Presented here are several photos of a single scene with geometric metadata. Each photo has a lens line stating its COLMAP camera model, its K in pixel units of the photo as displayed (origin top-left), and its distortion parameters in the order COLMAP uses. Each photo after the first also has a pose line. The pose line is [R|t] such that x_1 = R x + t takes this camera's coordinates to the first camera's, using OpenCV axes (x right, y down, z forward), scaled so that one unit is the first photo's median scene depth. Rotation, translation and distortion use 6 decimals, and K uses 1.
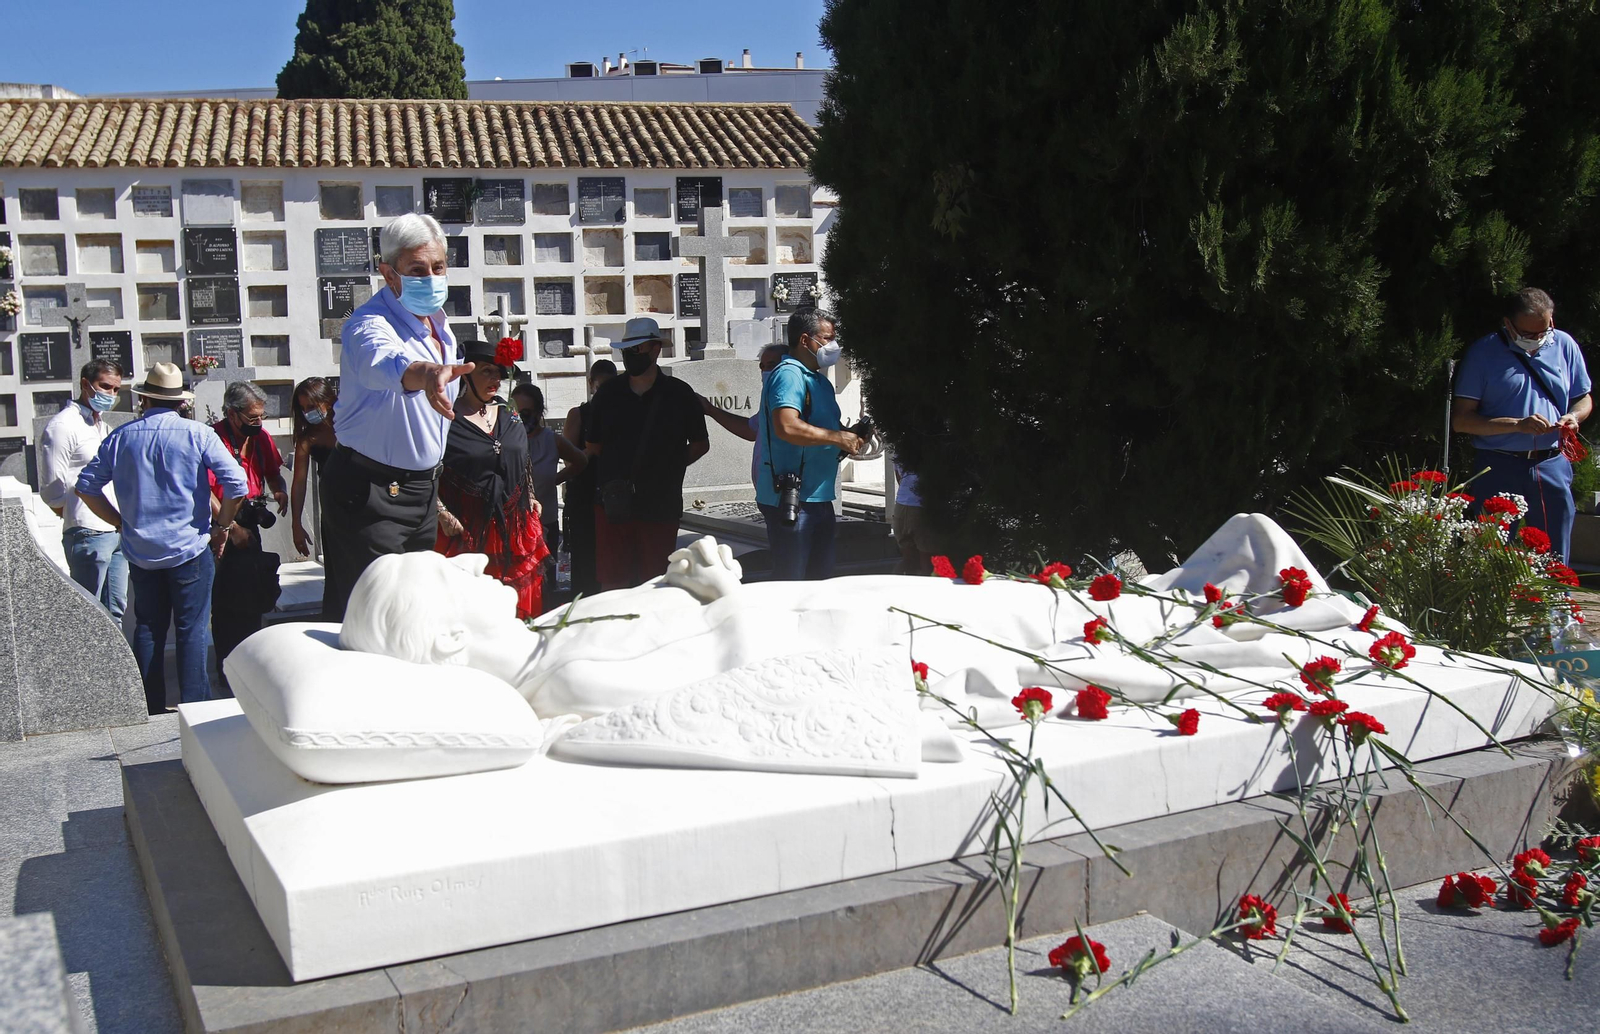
lens RADIAL K [[1624.0, 0, 773.3], [0, 1624.0, 514.5], [0, 0, 1]] dist [-0.089505, 0.103990]
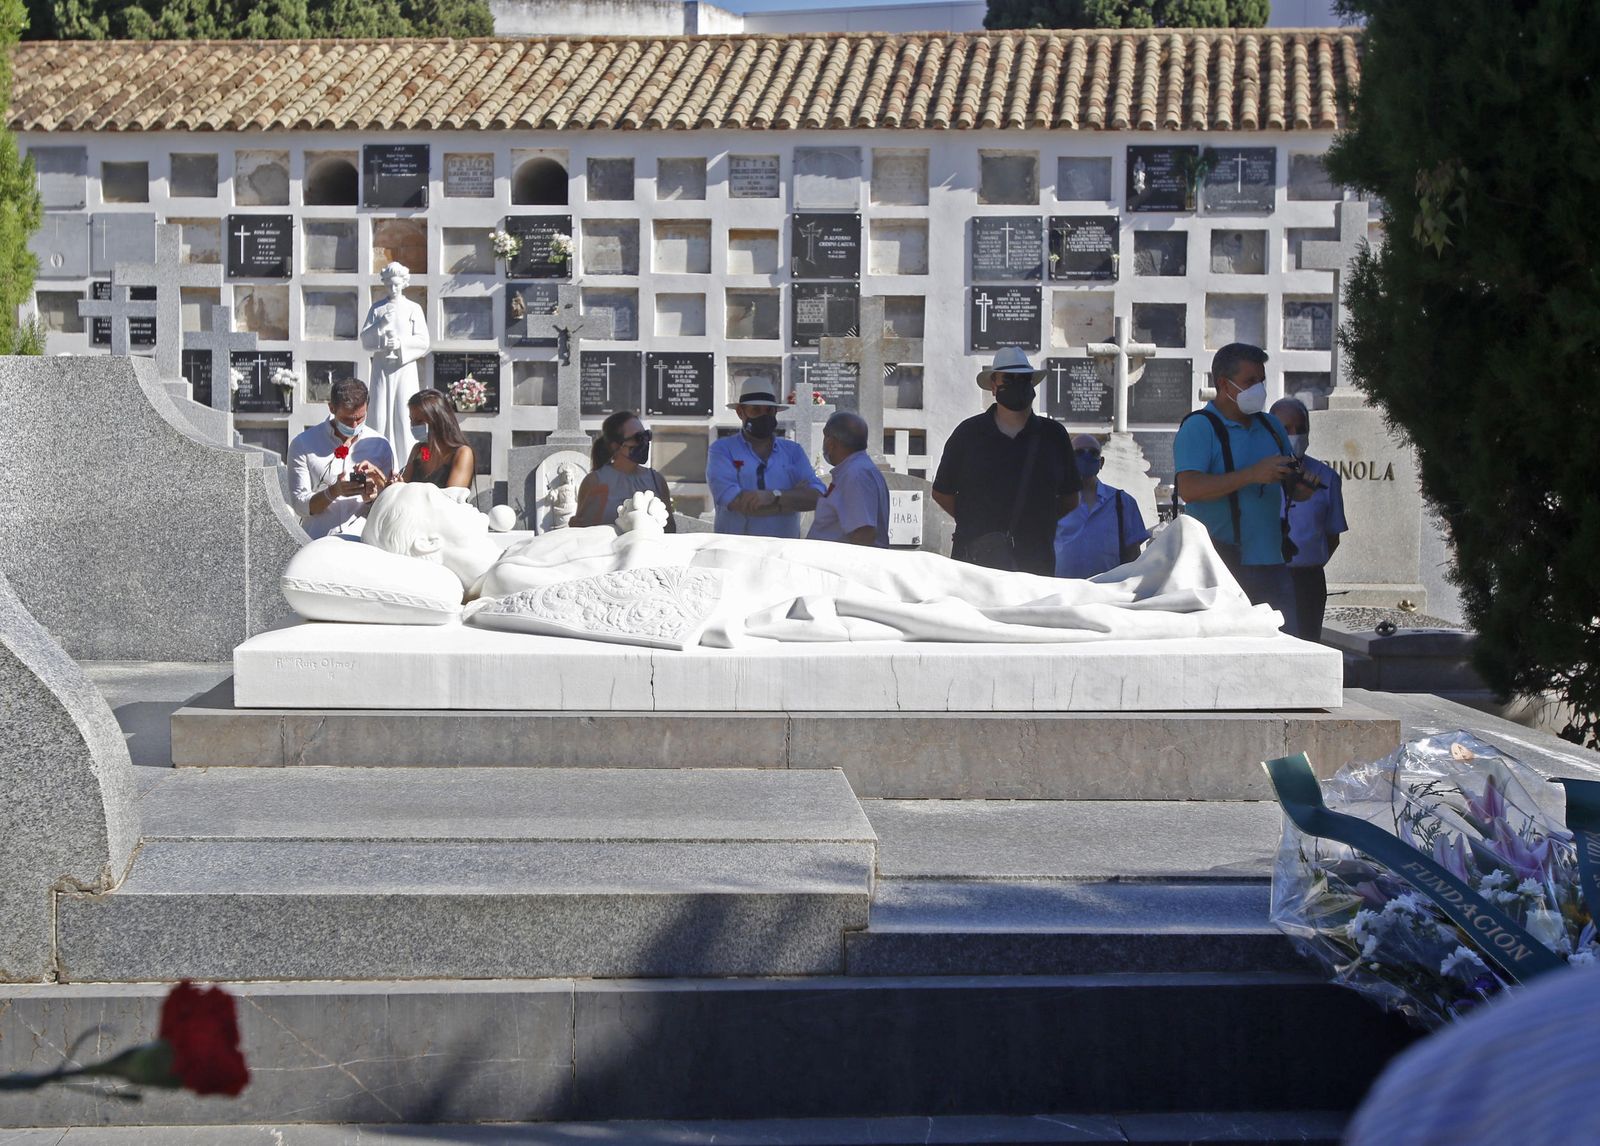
lens RADIAL K [[2660.1, 0, 714.6], [0, 2660.1, 636.7], [0, 0, 1]] dist [-0.028069, -0.020949]
pose [[0.911182, 0.071053, -0.405832, 0.103590], [-0.077626, 0.996983, 0.000264, 0.014725], [0.404626, 0.031263, 0.913948, -0.107634]]
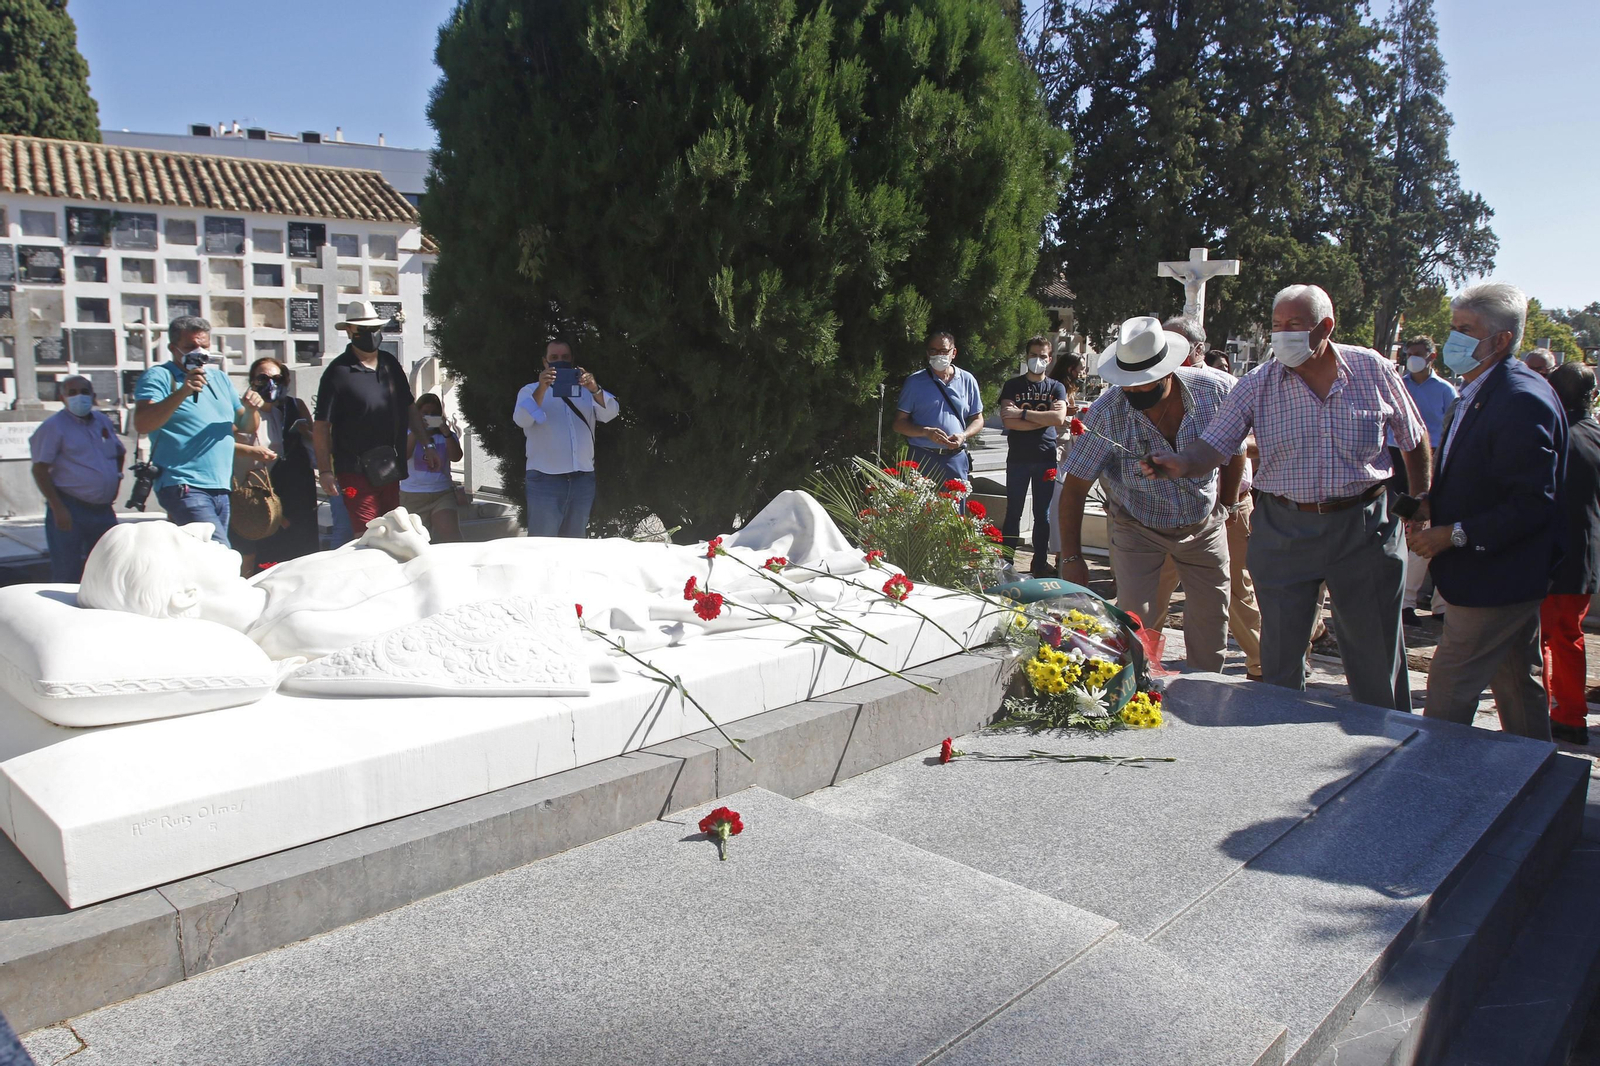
lens RADIAL K [[1168.5, 0, 794.7], [0, 1168.5, 532.1], [0, 0, 1]] dist [-0.092184, 0.052254]
pose [[0.935038, -0.006645, 0.354486, -0.008533], [-0.006967, 0.999287, 0.037107, -0.000297], [-0.354480, -0.037166, 0.934325, 0.007944]]
